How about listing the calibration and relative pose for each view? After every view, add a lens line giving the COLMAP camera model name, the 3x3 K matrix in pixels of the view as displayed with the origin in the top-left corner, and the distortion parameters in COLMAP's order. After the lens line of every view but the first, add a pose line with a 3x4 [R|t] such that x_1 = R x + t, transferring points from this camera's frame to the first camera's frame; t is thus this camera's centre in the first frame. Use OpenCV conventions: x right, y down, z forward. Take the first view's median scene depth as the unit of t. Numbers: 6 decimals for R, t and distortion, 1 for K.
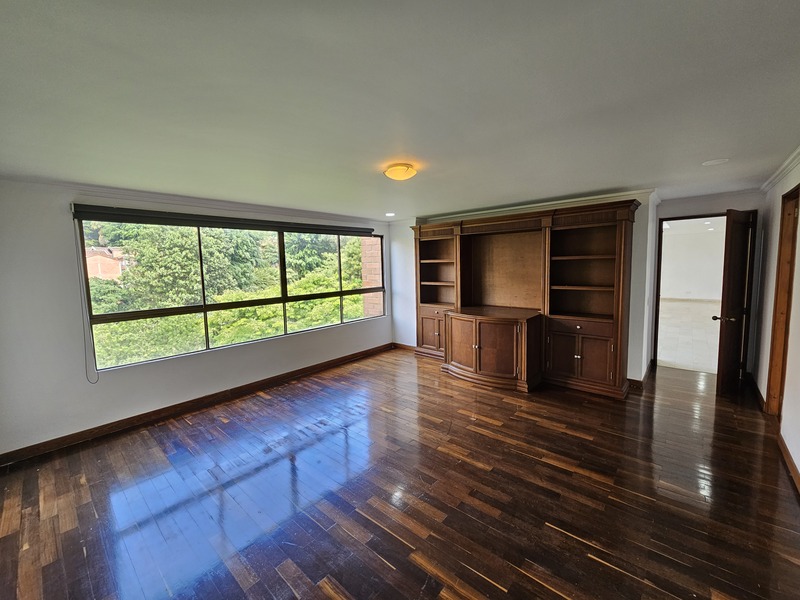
lens RADIAL K [[333.0, 0, 397.4], [0, 333.0, 280.1], [0, 0, 1]] dist [-0.002295, -0.000146]
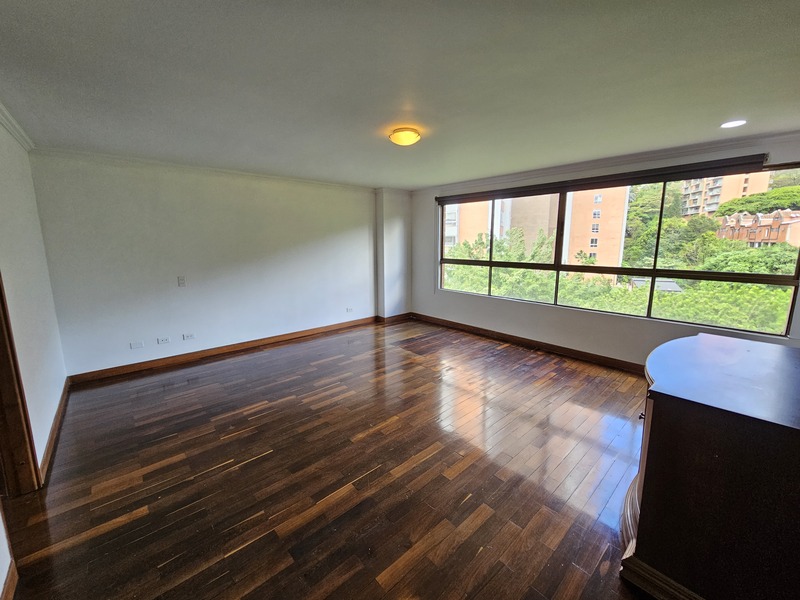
lens RADIAL K [[325.6, 0, 397.4], [0, 325.6, 294.7], [0, 0, 1]] dist [0.000018, -0.000195]
pose [[-0.112833, 0.194358, -0.974420, 0.863007], [-0.039405, 0.979036, 0.199841, -0.045931], [0.992832, 0.060946, -0.102809, 0.922445]]
